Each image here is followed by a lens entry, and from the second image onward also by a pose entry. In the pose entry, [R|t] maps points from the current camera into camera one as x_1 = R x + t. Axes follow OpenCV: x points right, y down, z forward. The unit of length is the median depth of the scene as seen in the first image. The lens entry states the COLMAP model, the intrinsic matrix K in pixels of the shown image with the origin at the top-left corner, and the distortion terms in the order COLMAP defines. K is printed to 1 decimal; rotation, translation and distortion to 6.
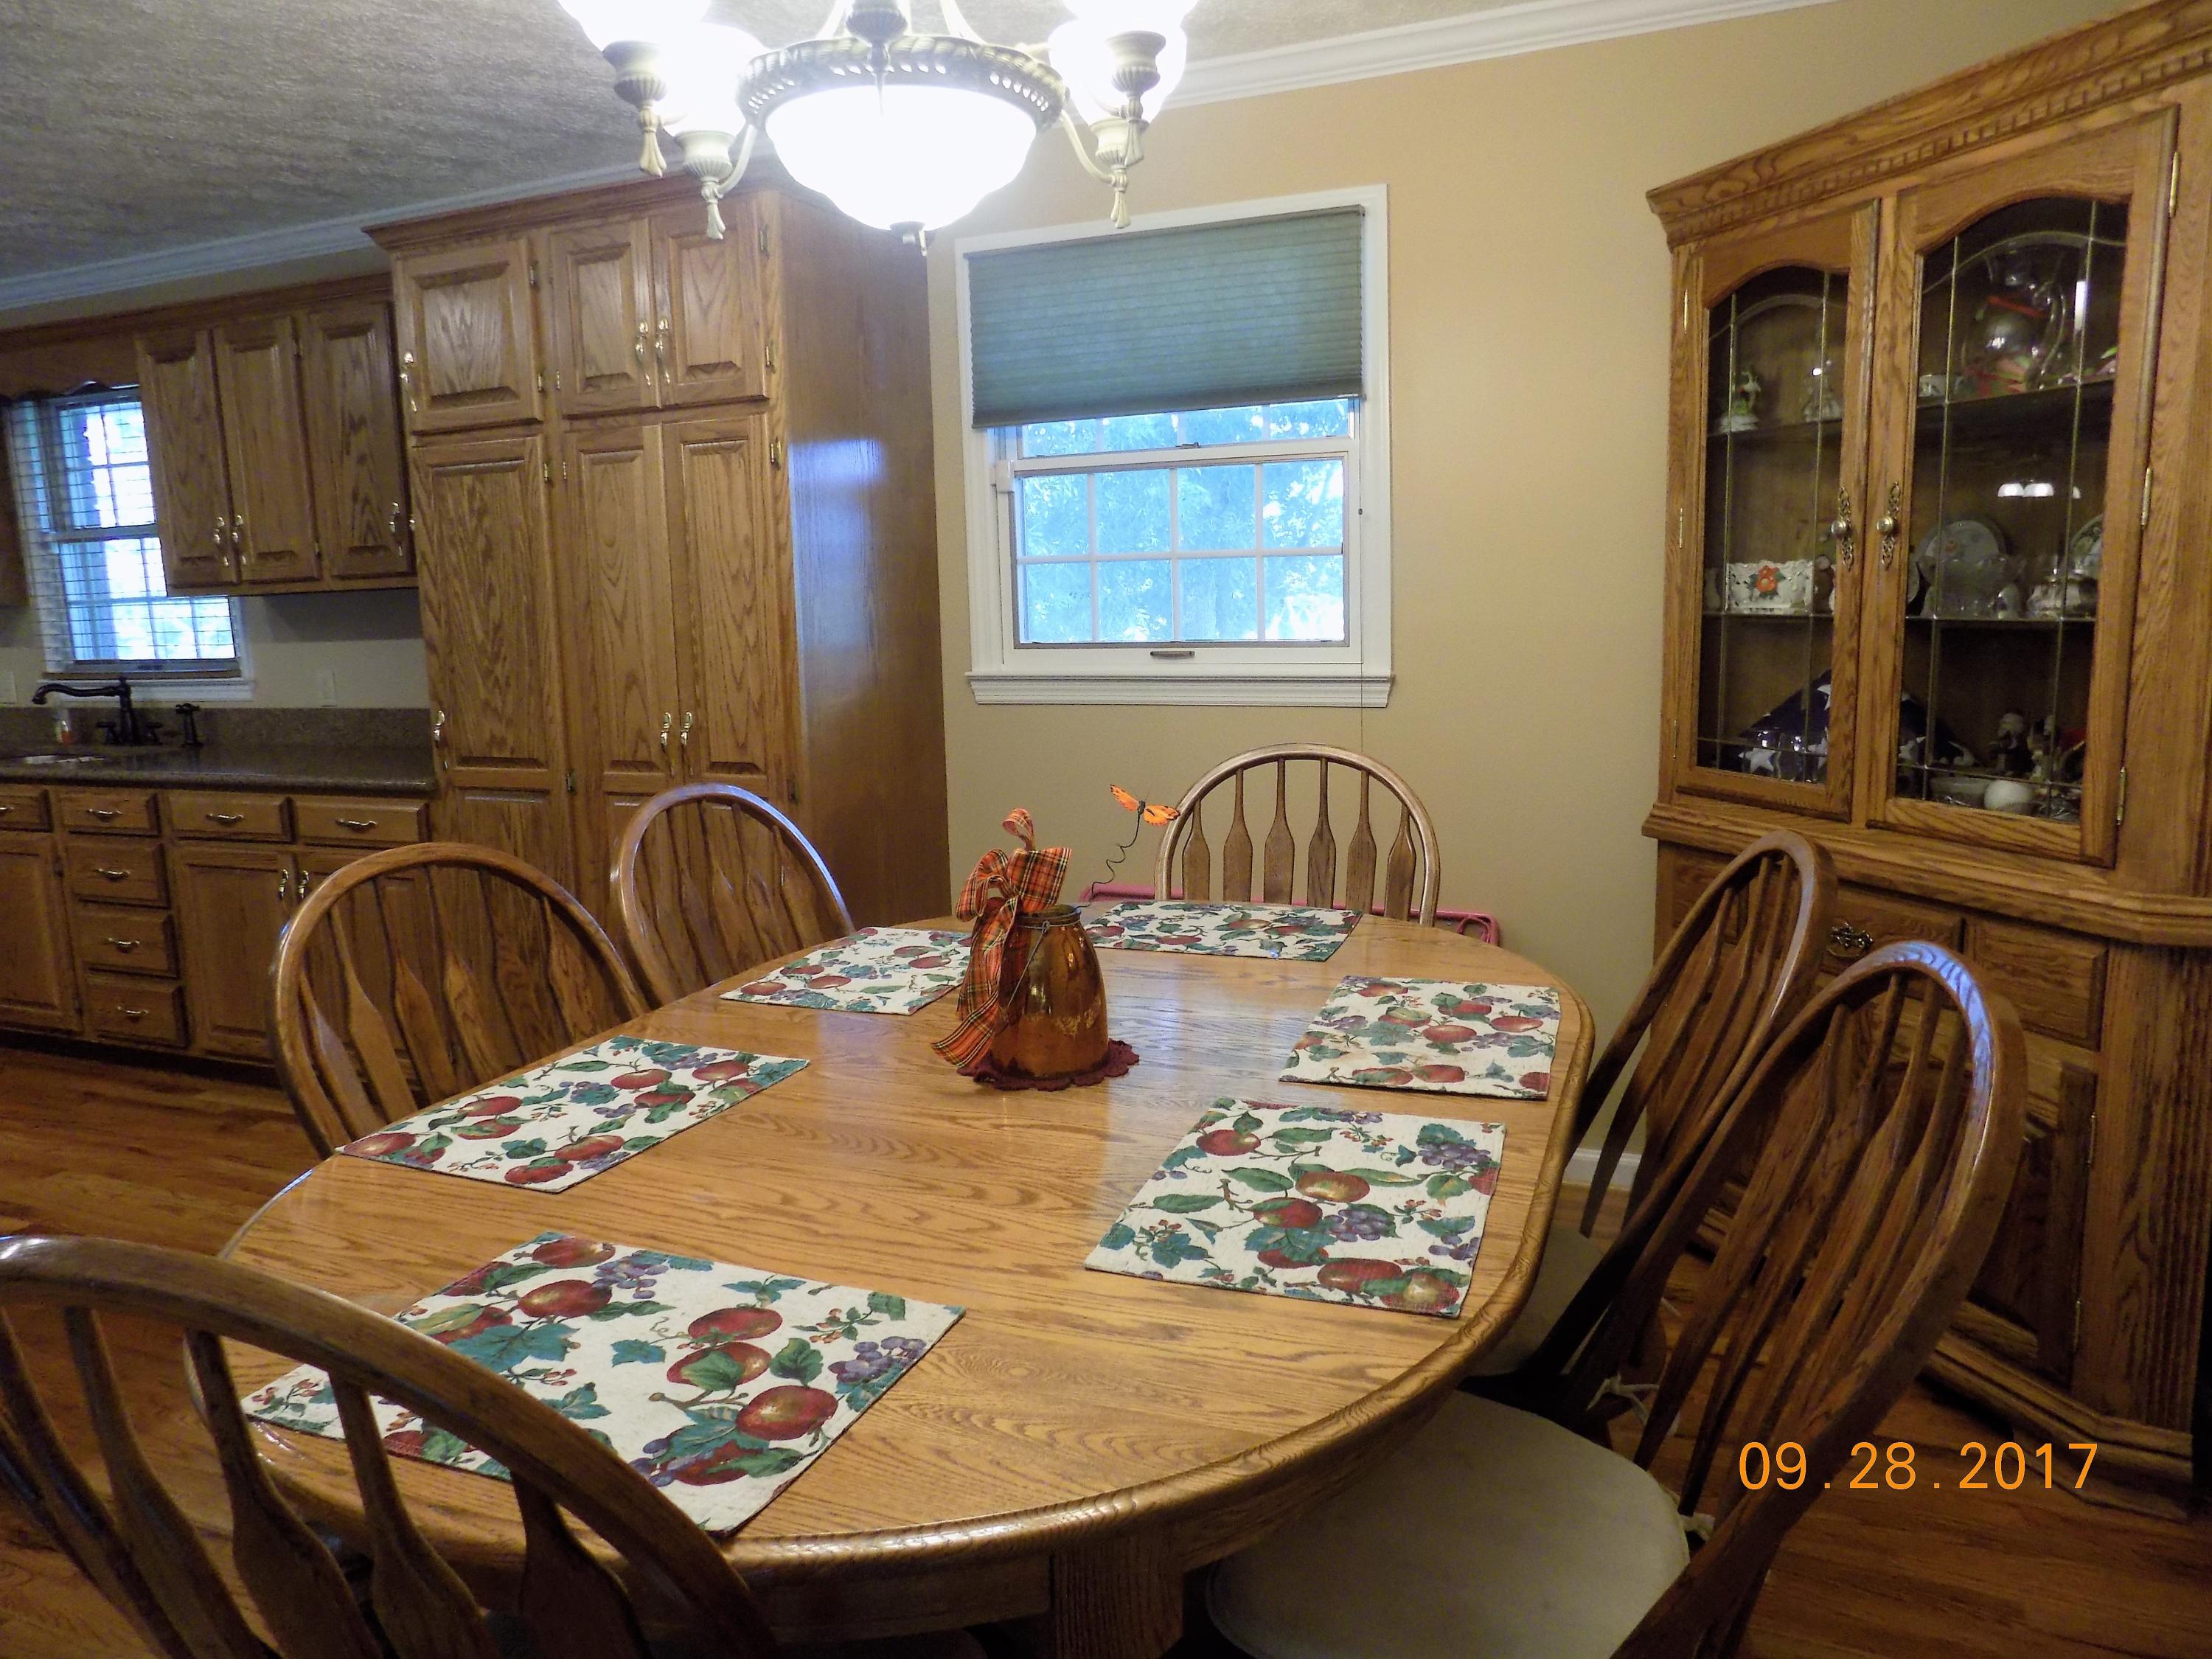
lens RADIAL K [[1490.3, 0, 1116.0], [0, 1490.3, 818.6], [0, 0, 1]] dist [-0.081461, 0.078771]
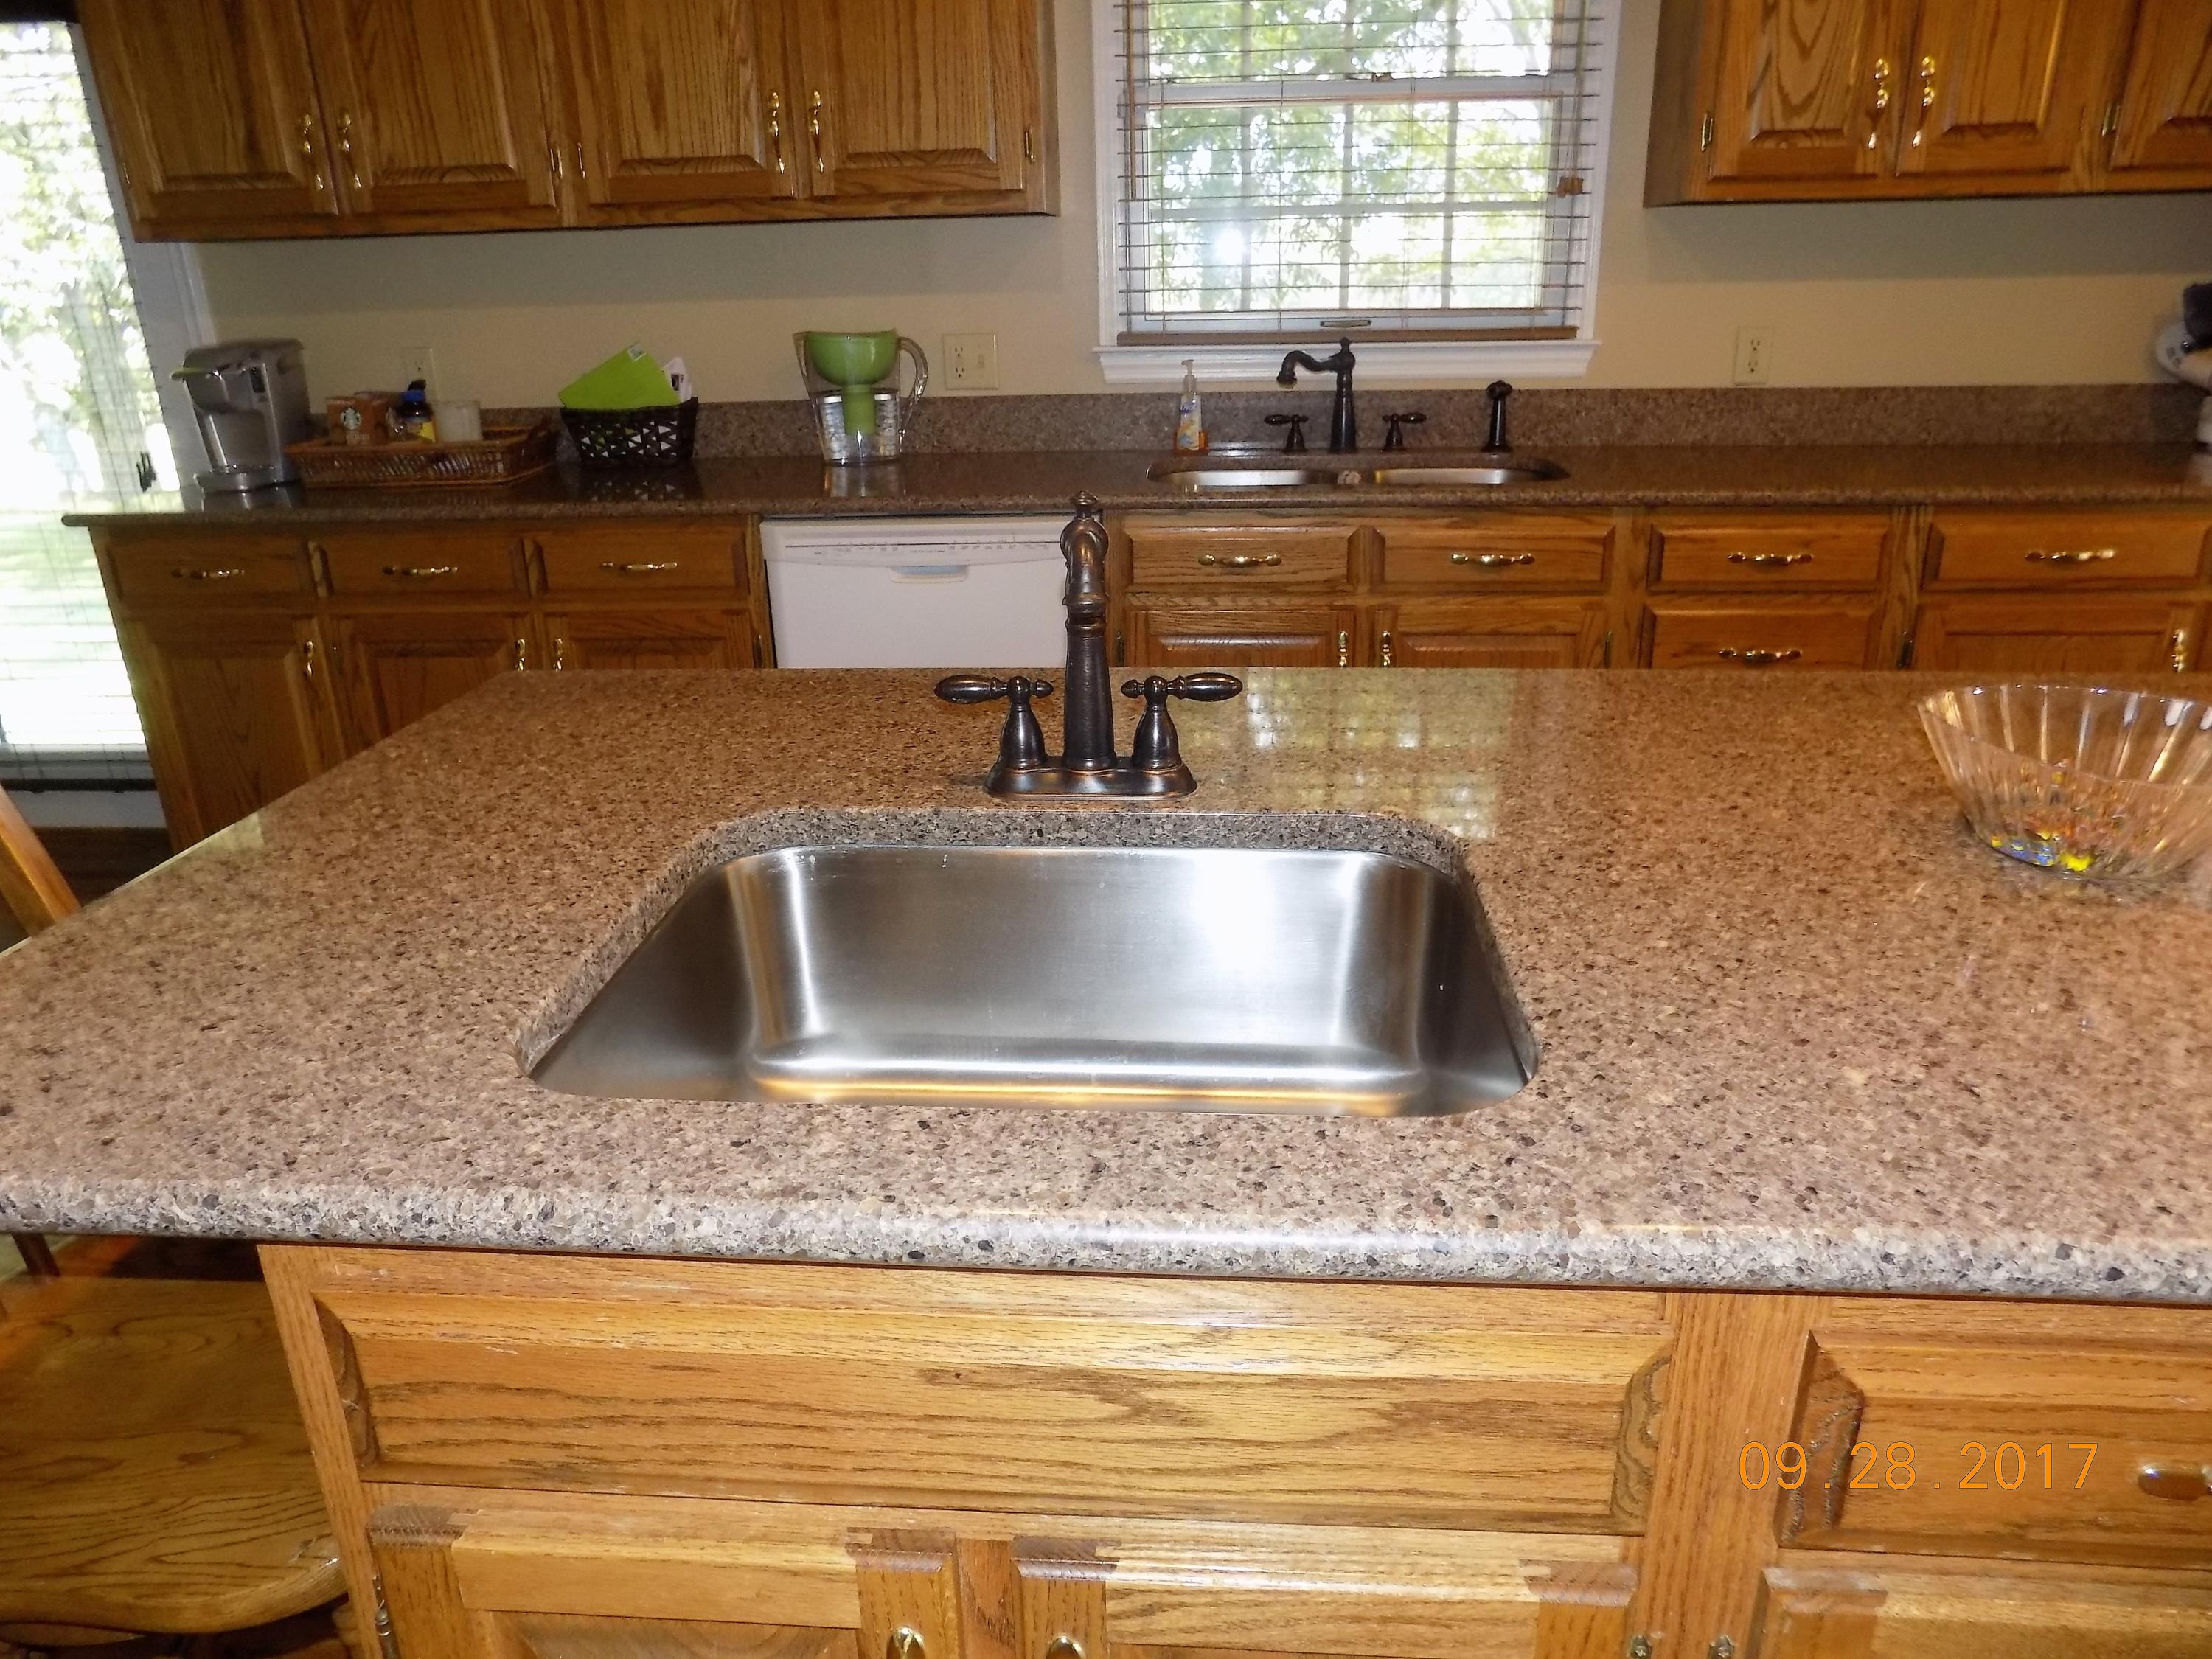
lens RADIAL K [[1490.3, 0, 1116.0], [0, 1490.3, 818.6], [0, 0, 1]] dist [-0.081461, 0.078771]
pose [[0.944181, -0.106574, 0.311712, -1.963330], [0.044114, 0.978606, 0.200960, -0.056163], [-0.326460, -0.175992, 0.928682, 0.828316]]
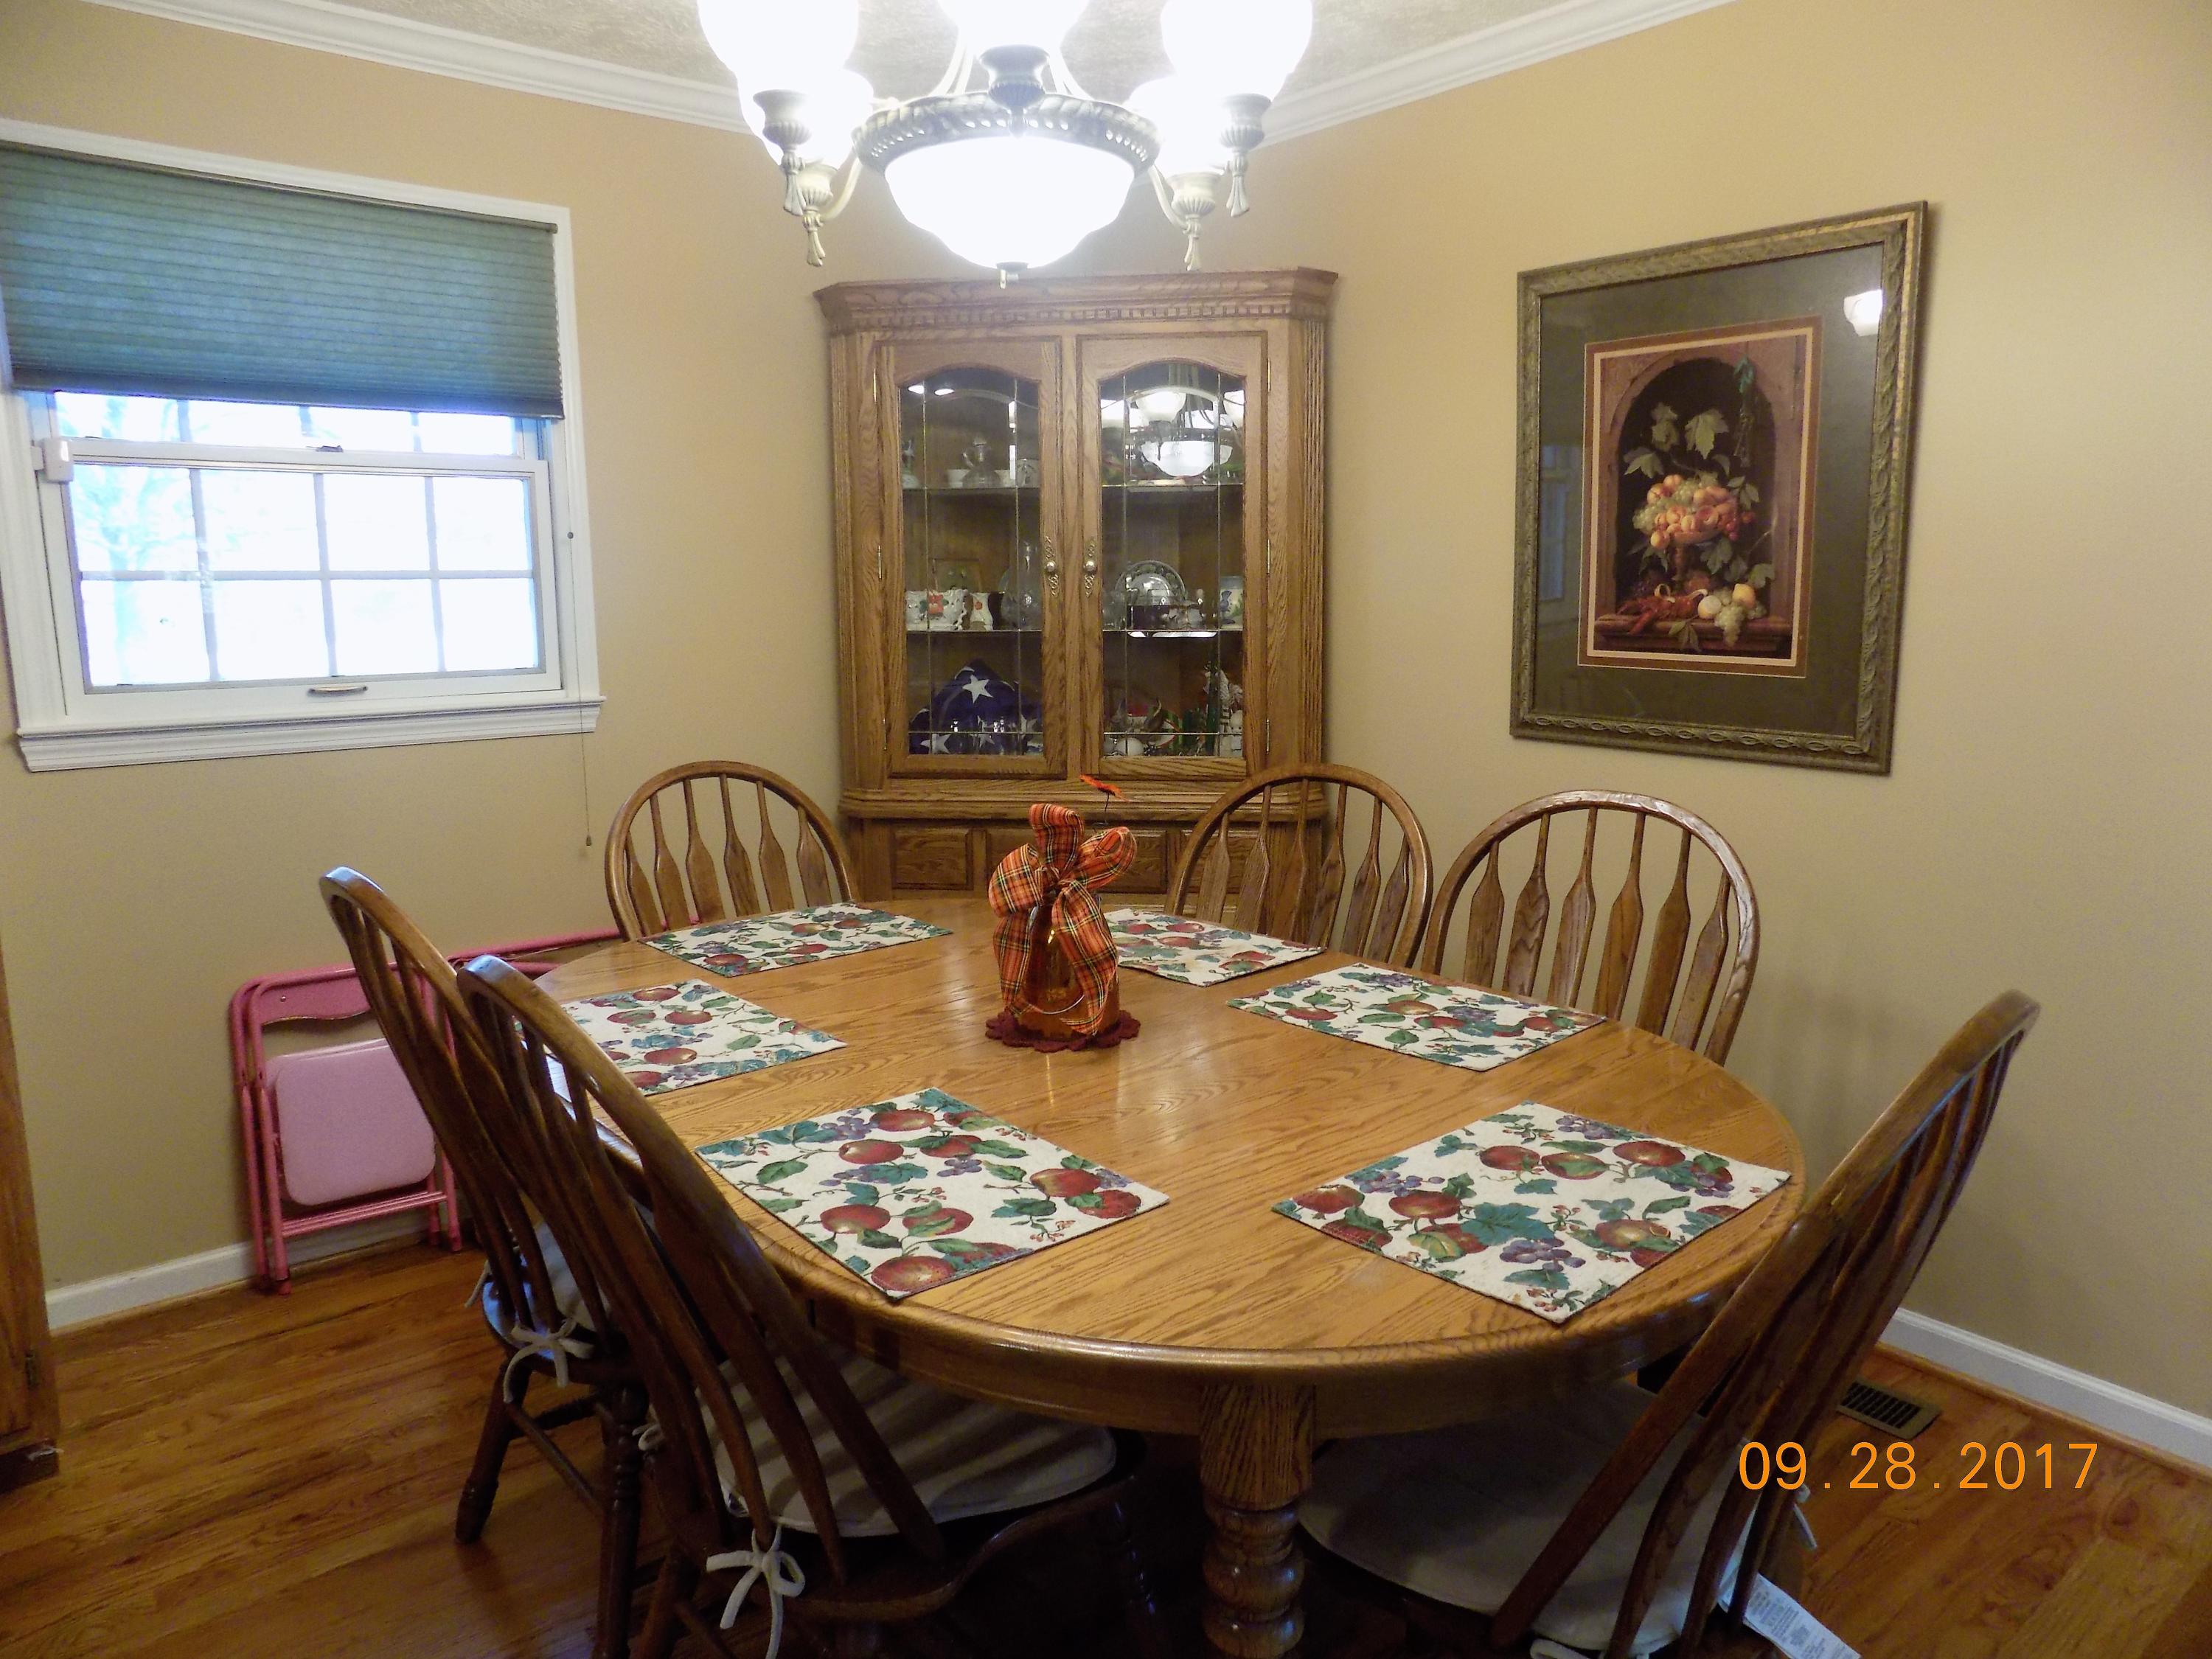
lens RADIAL K [[1490.3, 0, 1116.0], [0, 1490.3, 818.6], [0, 0, 1]] dist [-0.081461, 0.078771]
pose [[0.450394, -0.115230, 0.885363, -0.736870], [0.134168, 0.989111, 0.060480, -0.040157], [-0.882691, 0.091548, 0.460950, 0.318618]]
